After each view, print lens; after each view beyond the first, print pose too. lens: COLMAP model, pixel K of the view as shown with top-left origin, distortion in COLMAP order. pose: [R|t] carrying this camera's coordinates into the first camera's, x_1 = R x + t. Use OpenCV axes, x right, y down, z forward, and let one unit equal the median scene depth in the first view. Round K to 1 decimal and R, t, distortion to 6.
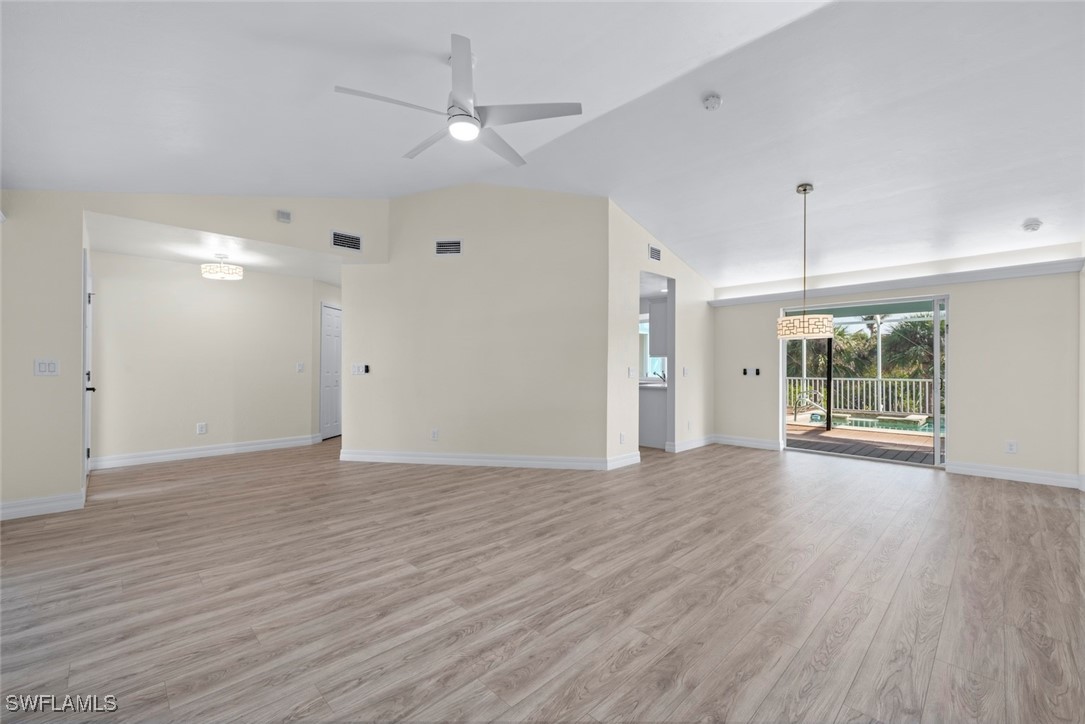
lens RADIAL K [[455.3, 0, 549.4], [0, 455.3, 366.2], [0, 0, 1]] dist [0.000876, 0.000729]
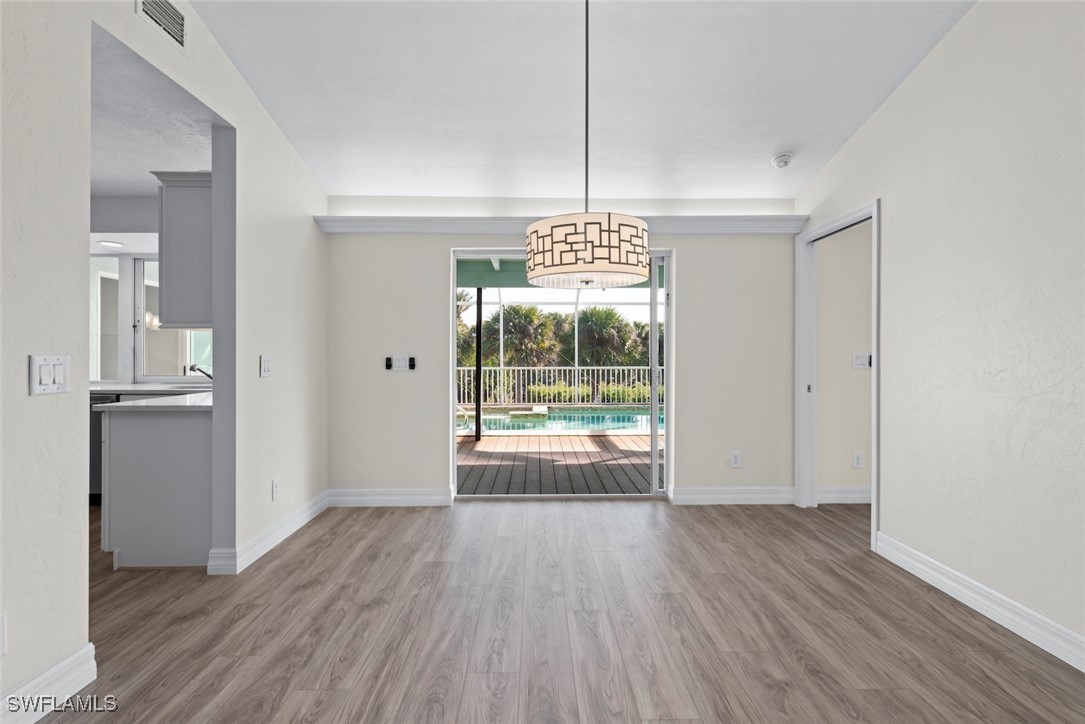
lens RADIAL K [[503.5, 0, 549.5], [0, 503.5, 355.2], [0, 0, 1]] dist [-0.011240, 0.000142]
pose [[0.691554, -0.004501, 0.722310, 0.315202], [0.002963, 0.999990, 0.003394, 0.003389], [-0.722318, -0.000207, 0.691561, 1.047464]]
